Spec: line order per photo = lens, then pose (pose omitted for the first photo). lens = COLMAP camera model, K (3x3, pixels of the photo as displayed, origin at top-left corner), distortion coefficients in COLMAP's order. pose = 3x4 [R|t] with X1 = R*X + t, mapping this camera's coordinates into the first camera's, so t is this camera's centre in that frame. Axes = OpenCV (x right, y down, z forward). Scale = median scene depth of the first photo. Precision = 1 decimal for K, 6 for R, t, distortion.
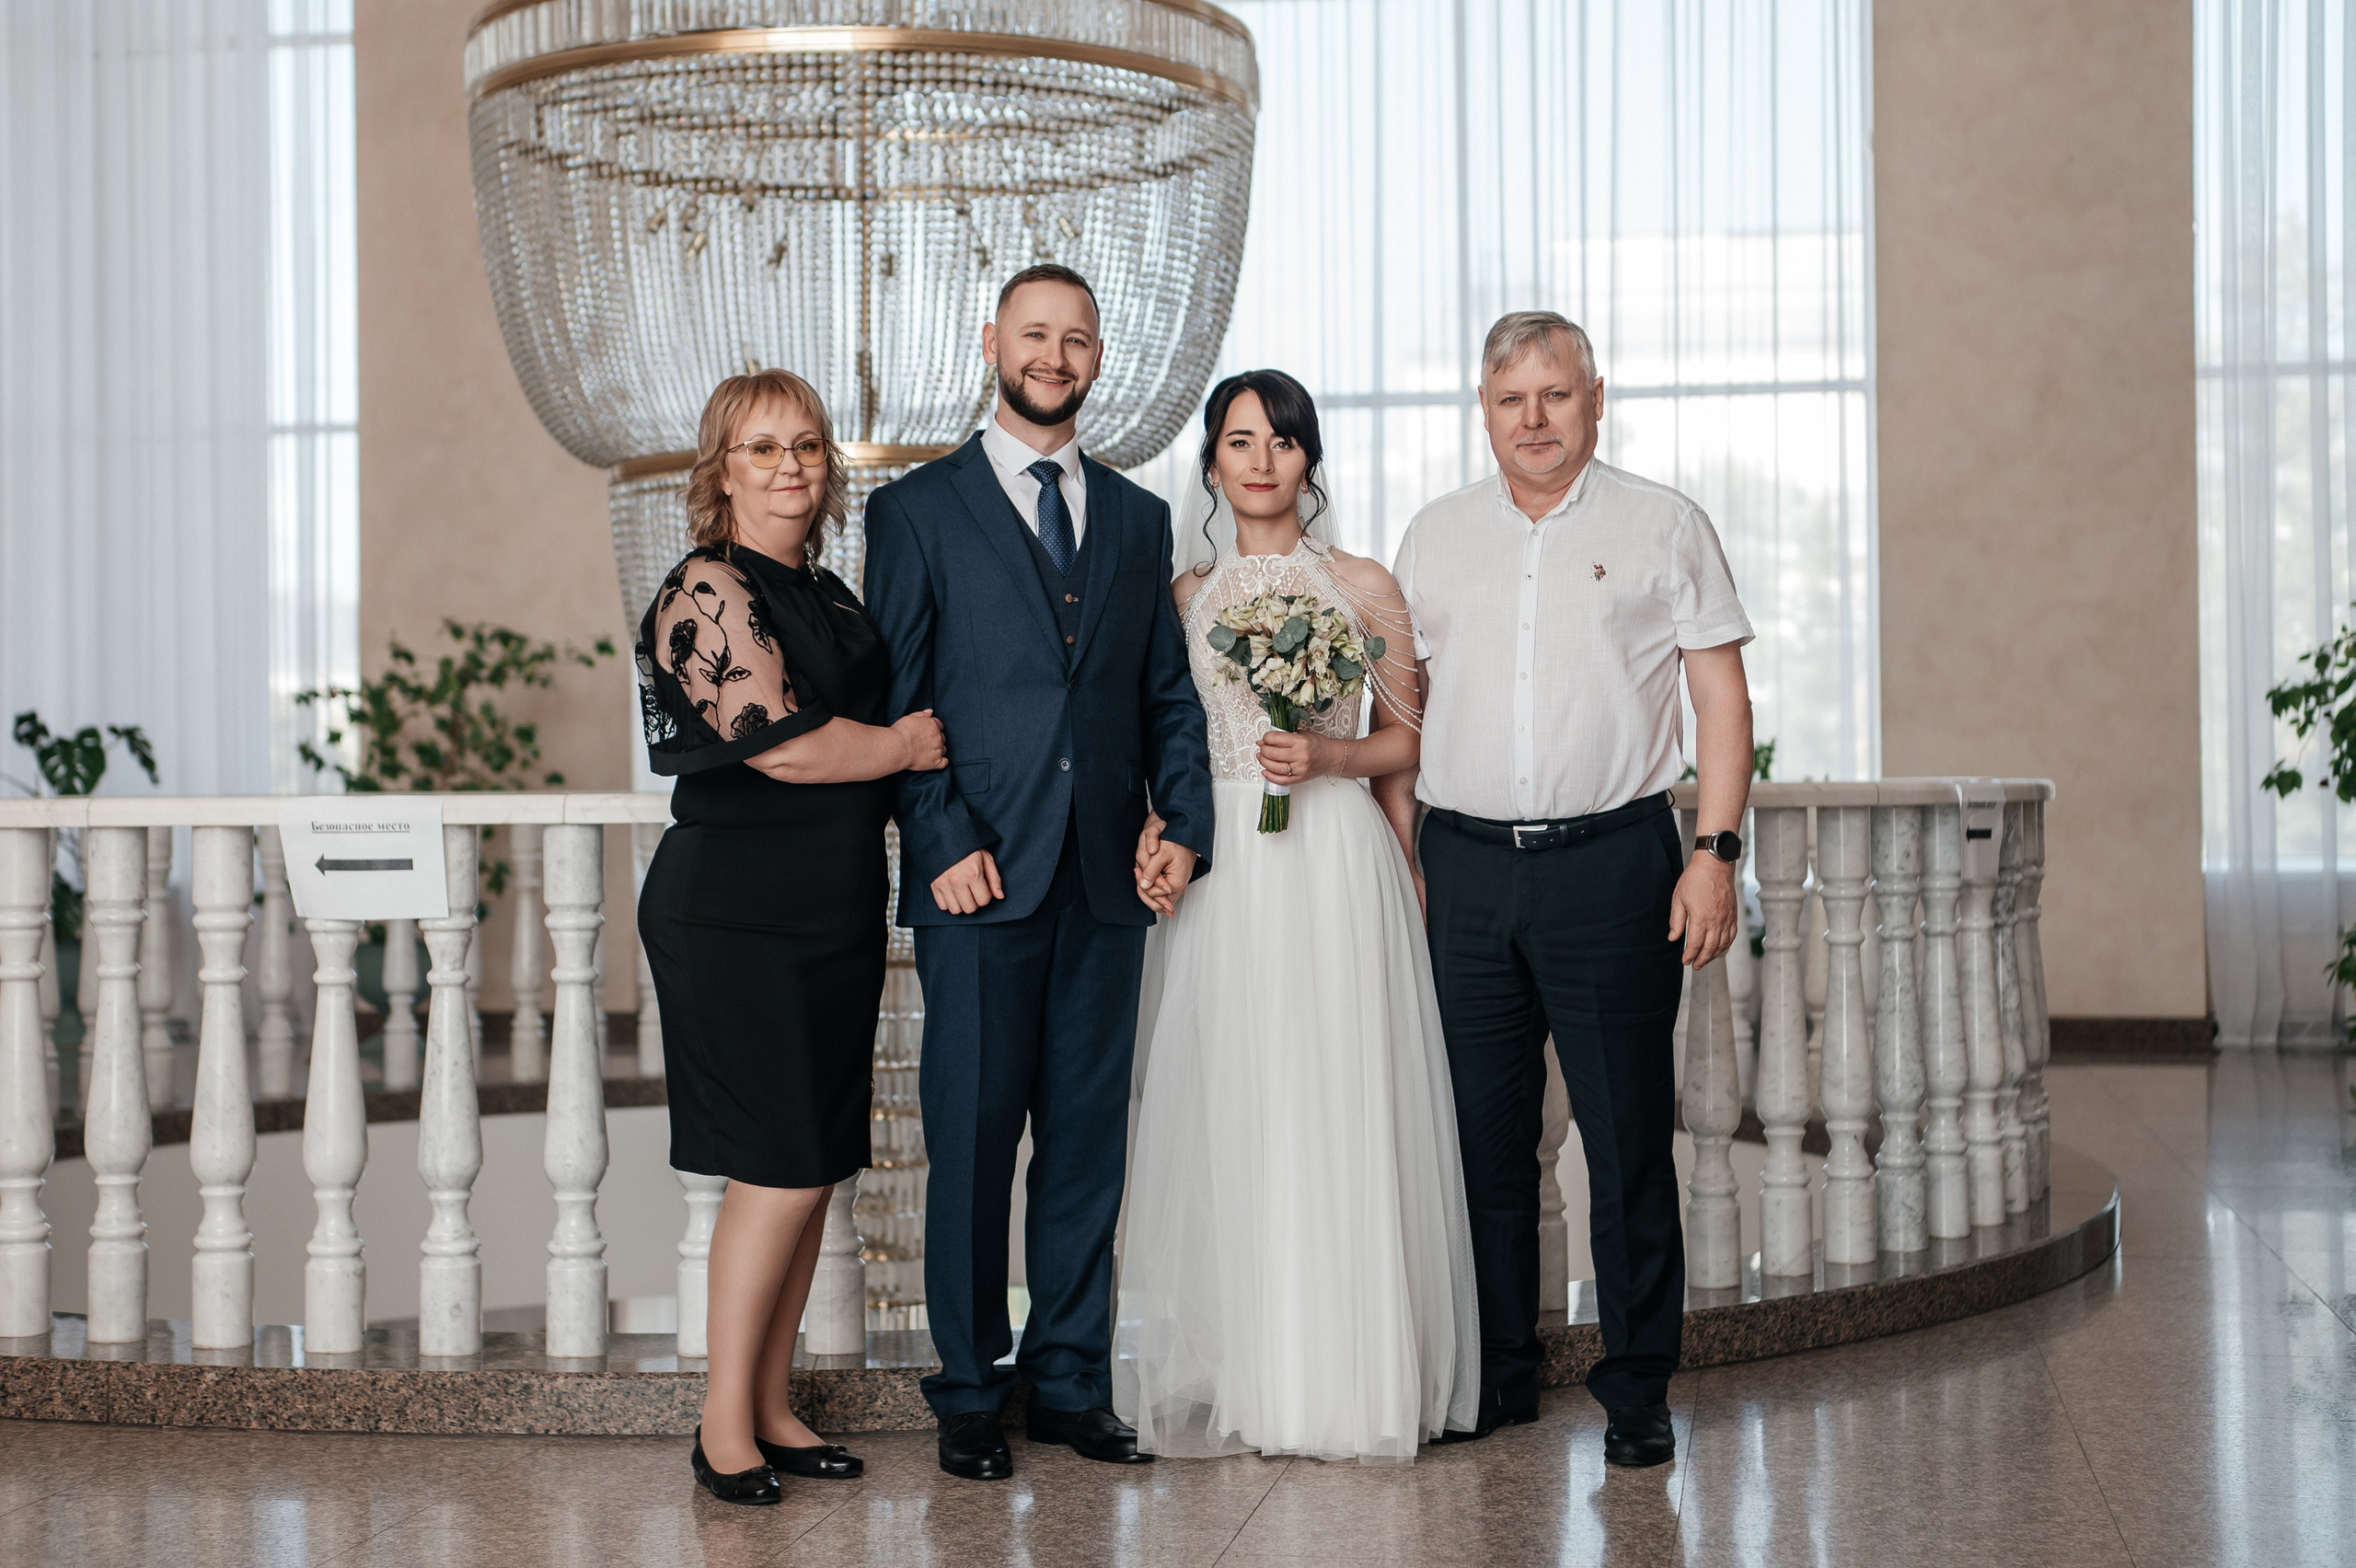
lens RADIAL K [[3507.5, 0, 1178.0], [0, 3507.5, 784.0], [0, 0, 1]] dist [-0.088463, 0.769485]
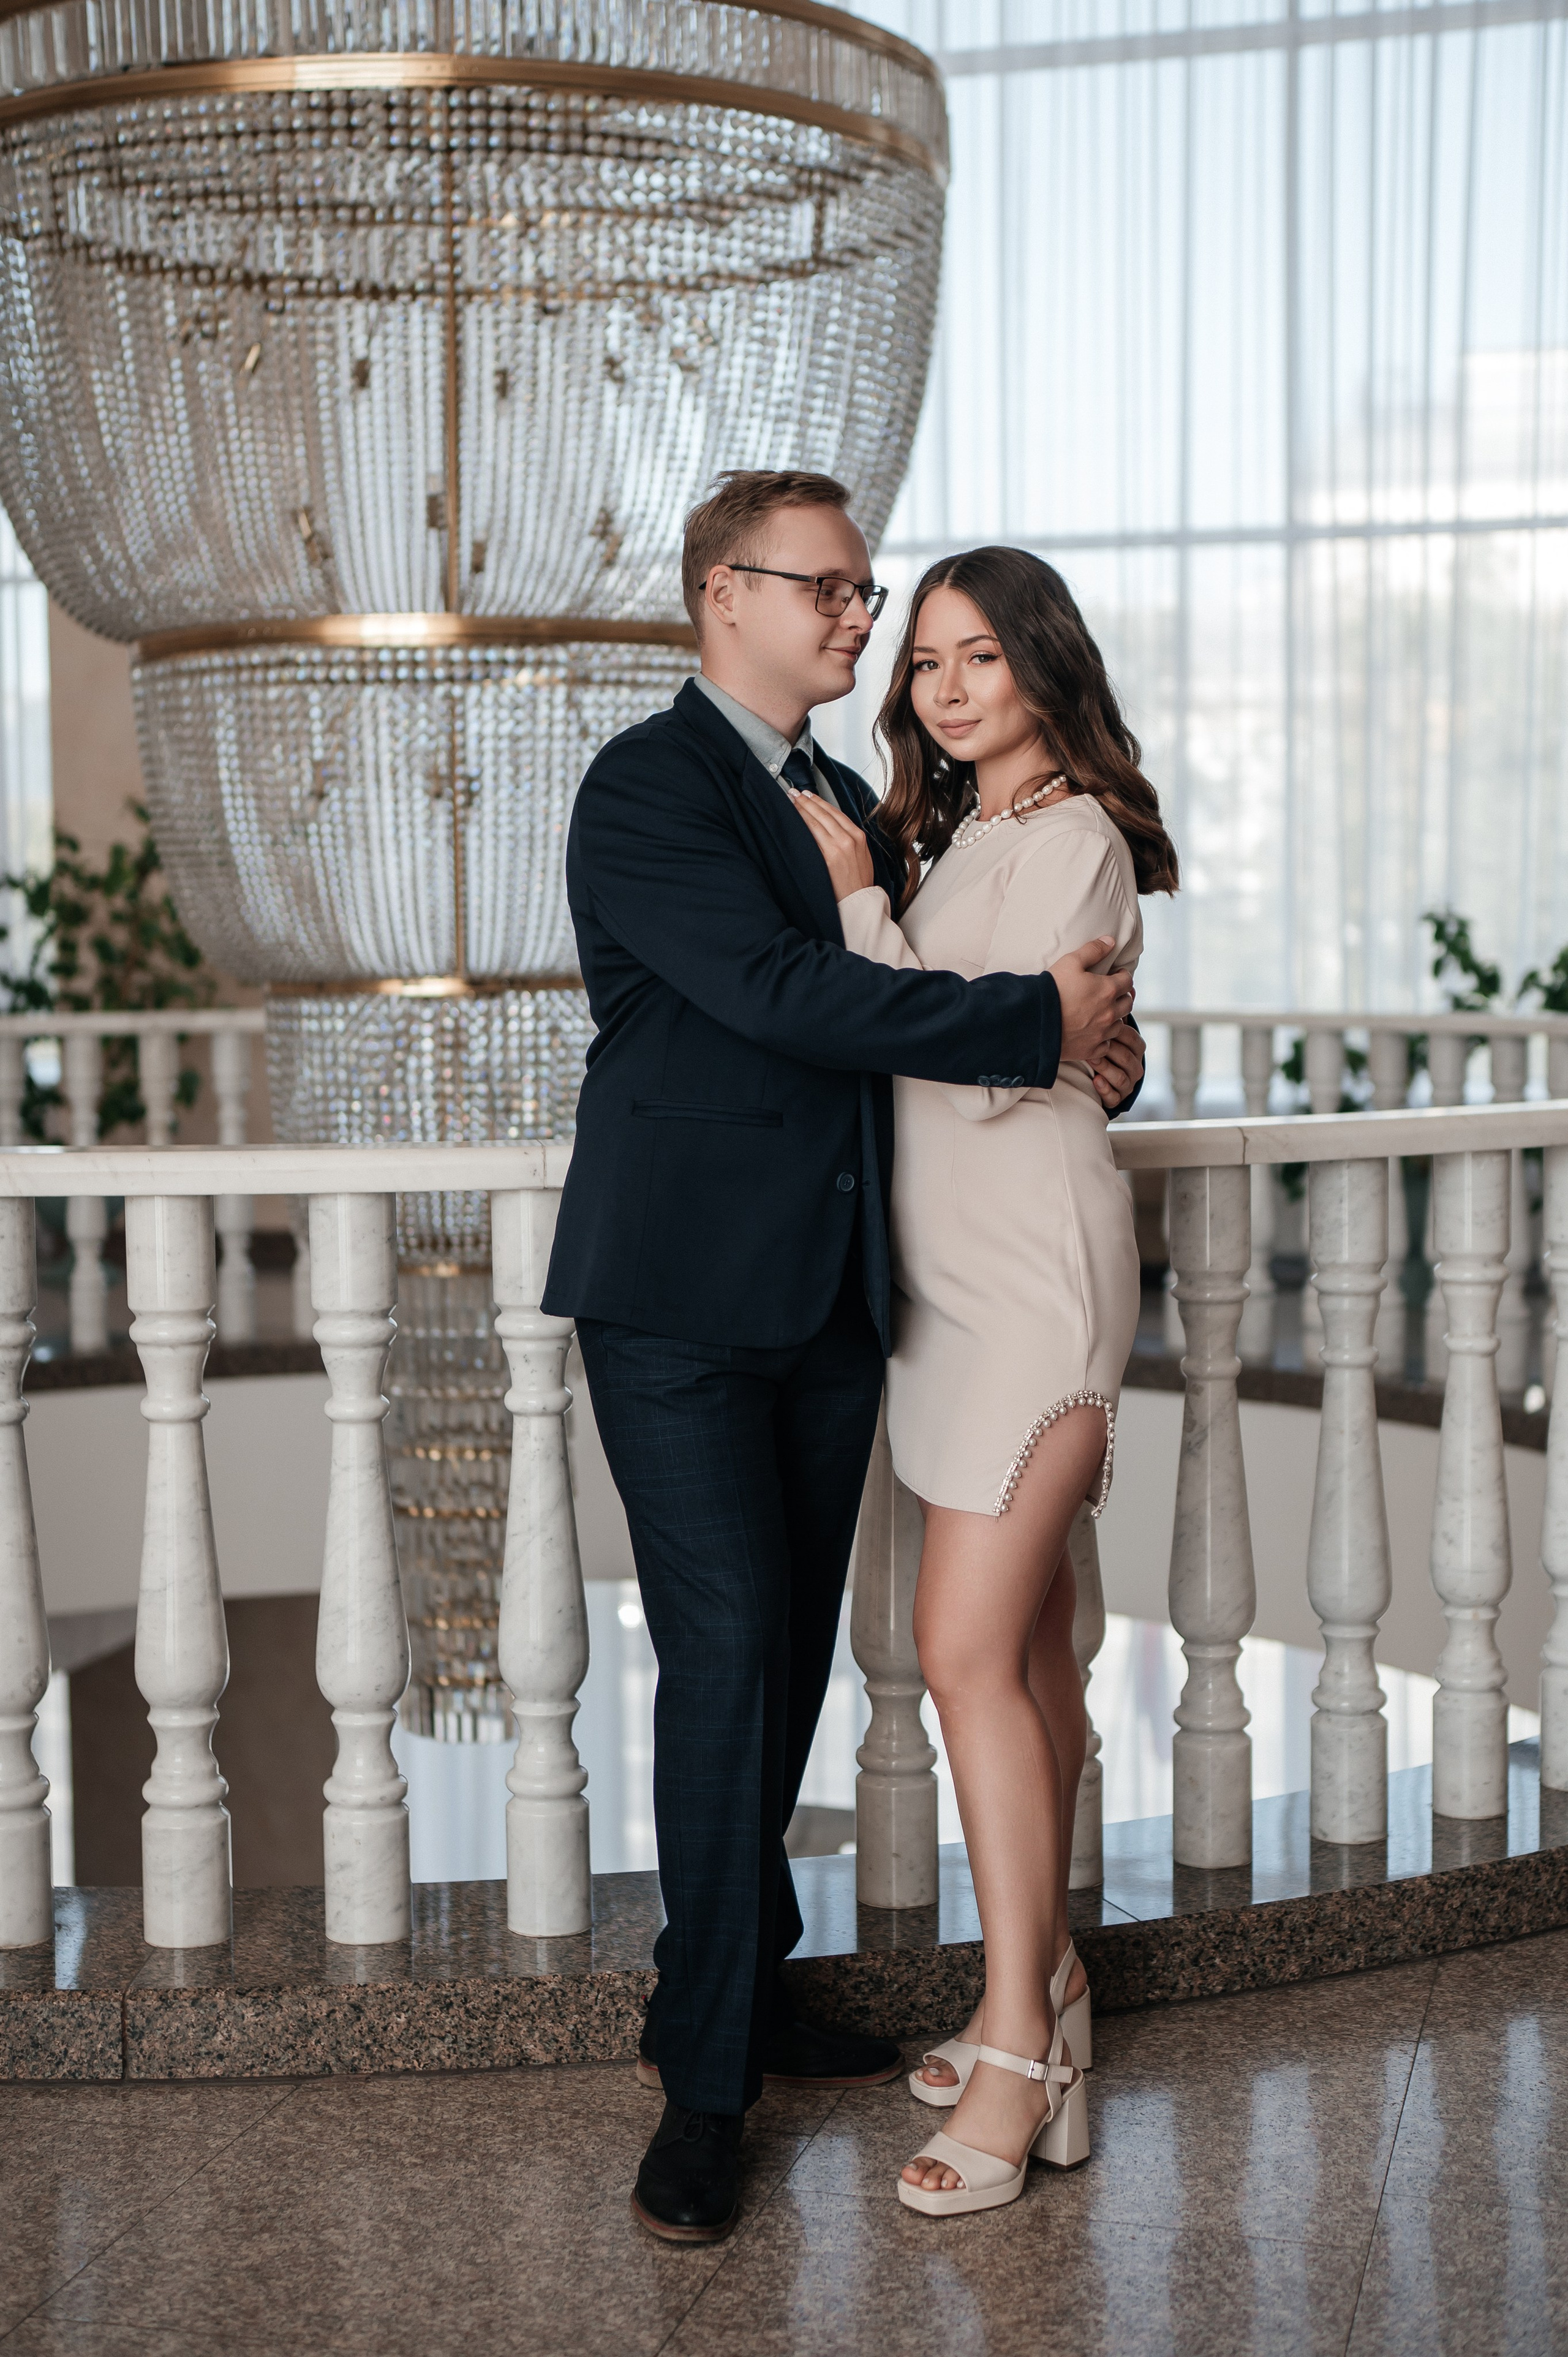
lens RADIAL K [[3307.4, 0, 795.4], [0, 3307.4, 1211.1], [0, 0, 1]] dist [-0.064169, 0.619312]
pose [[0.995742, 0.008230, -0.091812, 0.064036], [0.000513, 0.995497, 0.094796, -0.035827], [0.092179, -0.094439, 0.991254, 0.273771]]
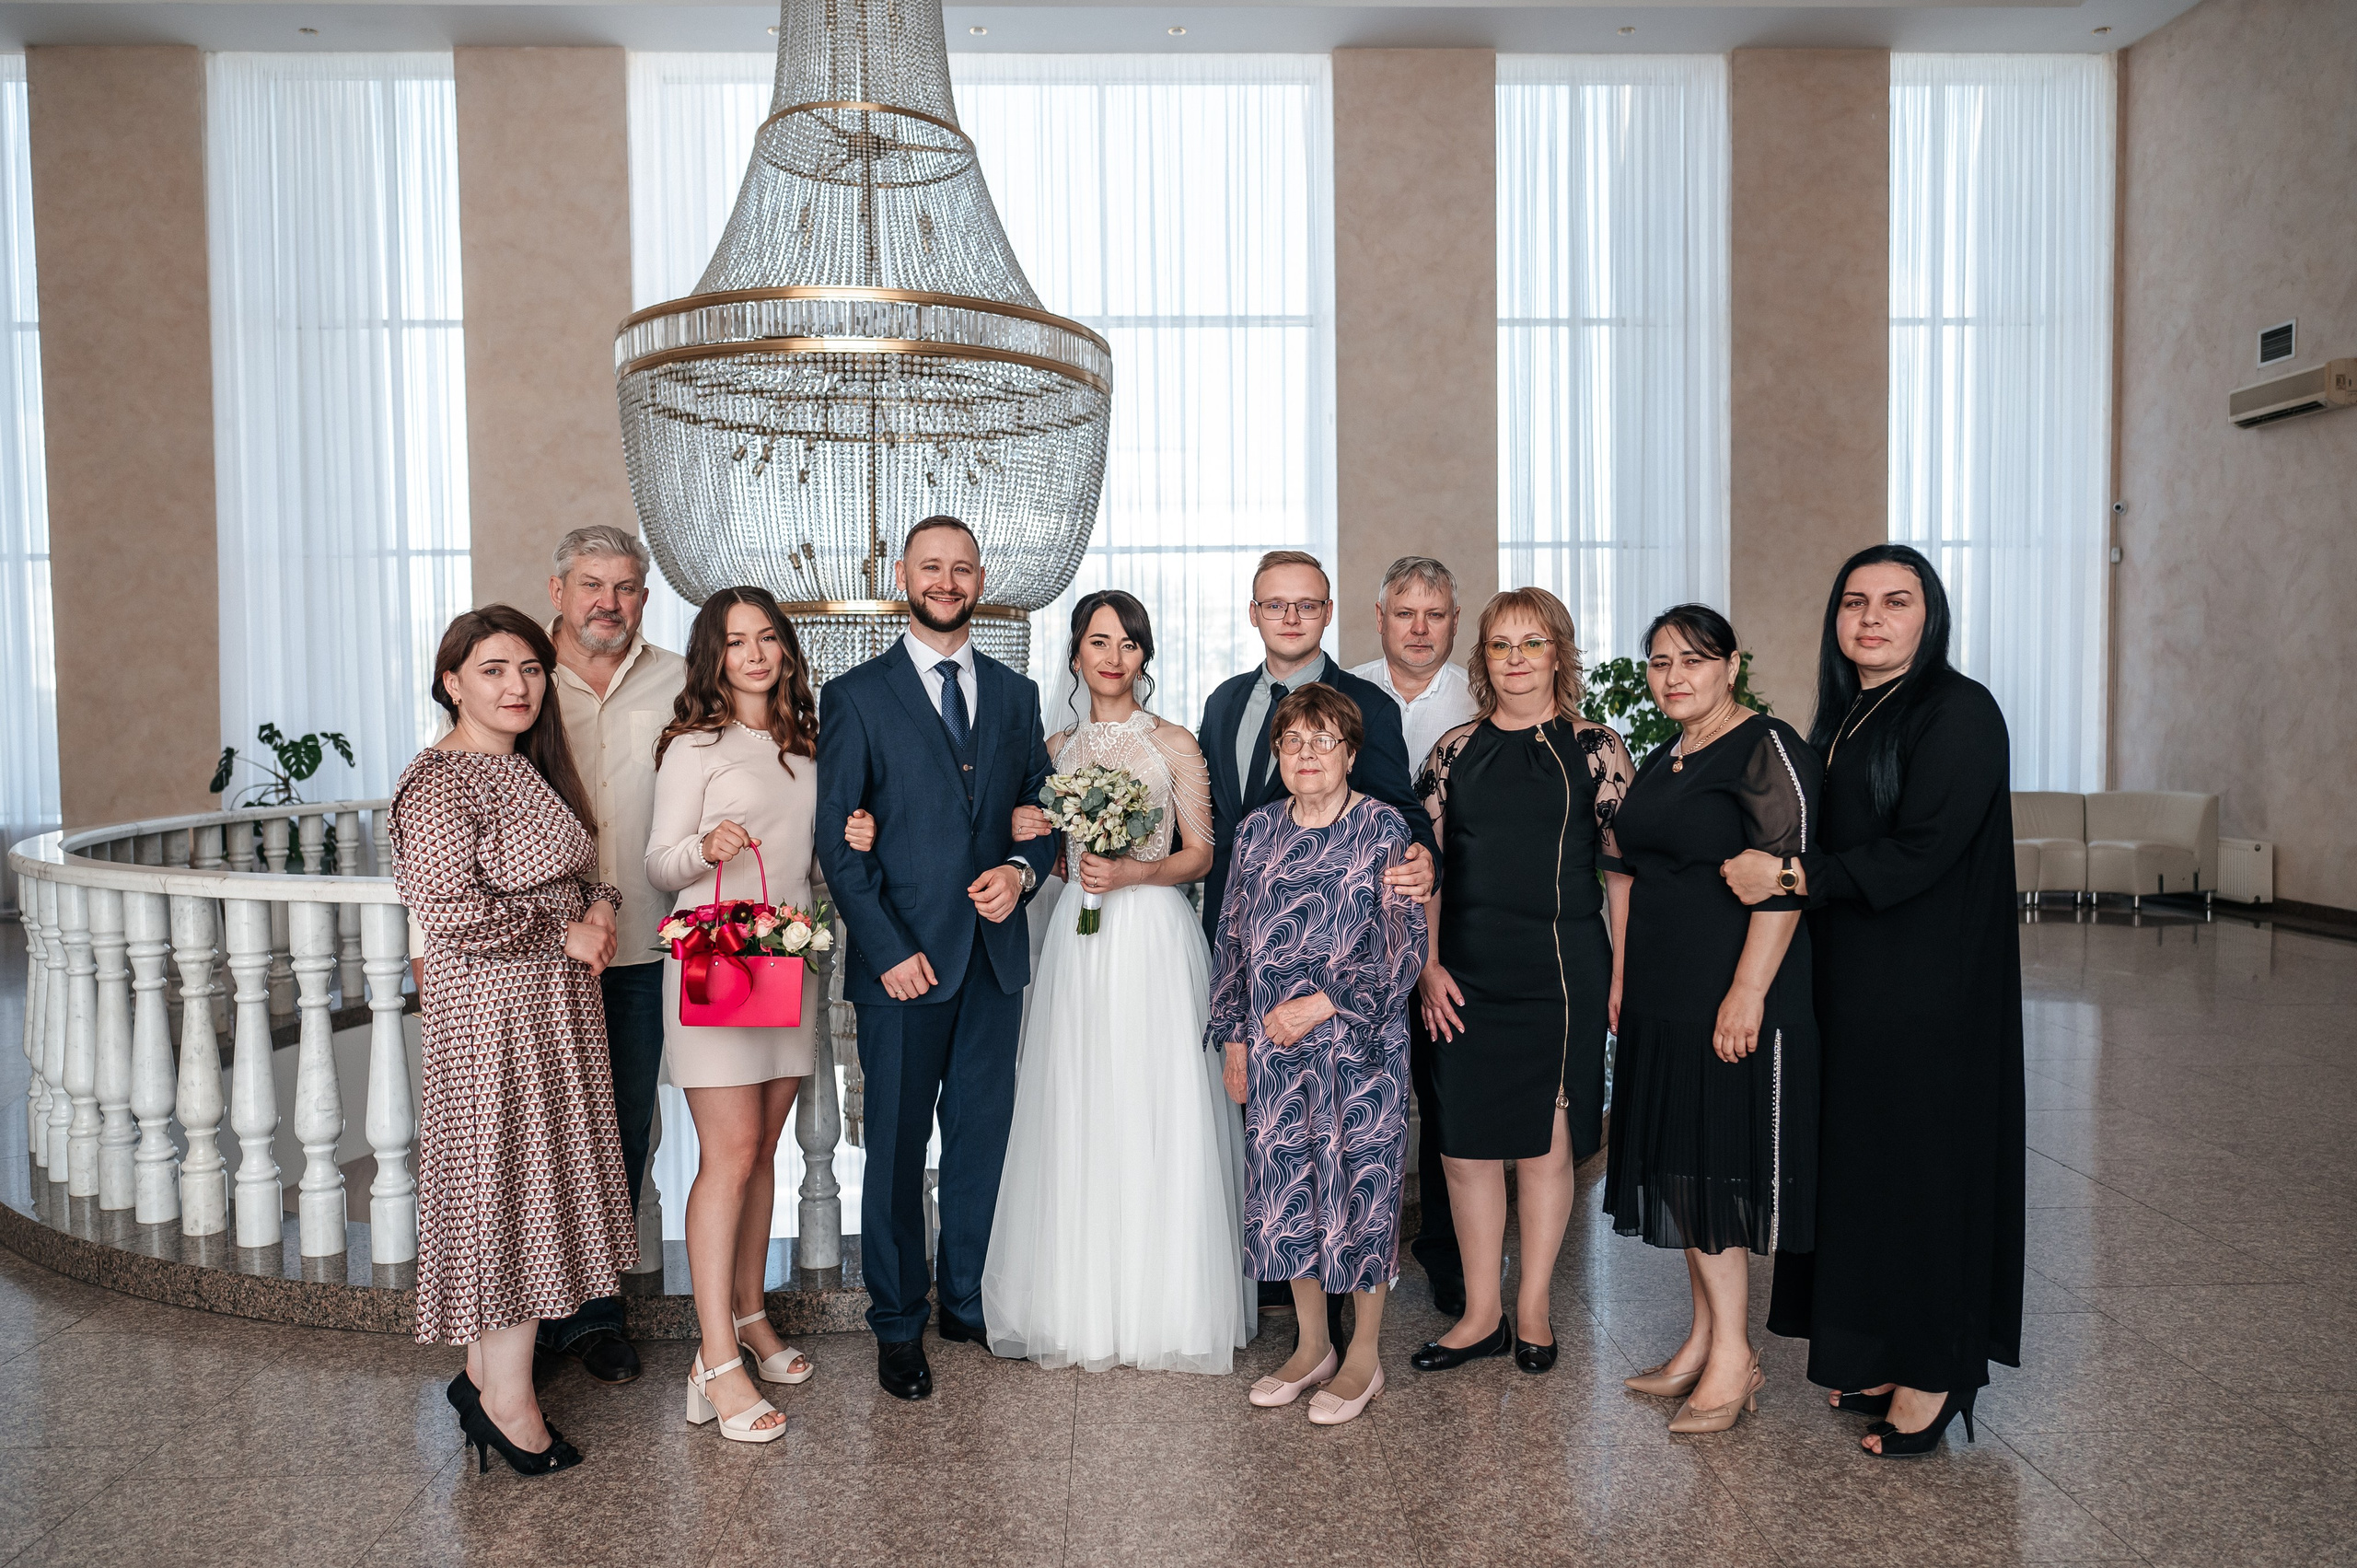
lens RADIAL K [[1638.9, 0, 1178.5], [0, 1638.9, 784.0], [0, 0, 1]] dist [0.002191, -0.001450]
pose [[0.974985, -0.011638, 0.221965, -0.132397], [0.000346, 0.998706, 0.050846, -0.052545], [-0.222269, -0.049497, 0.973728, 0.238346]]
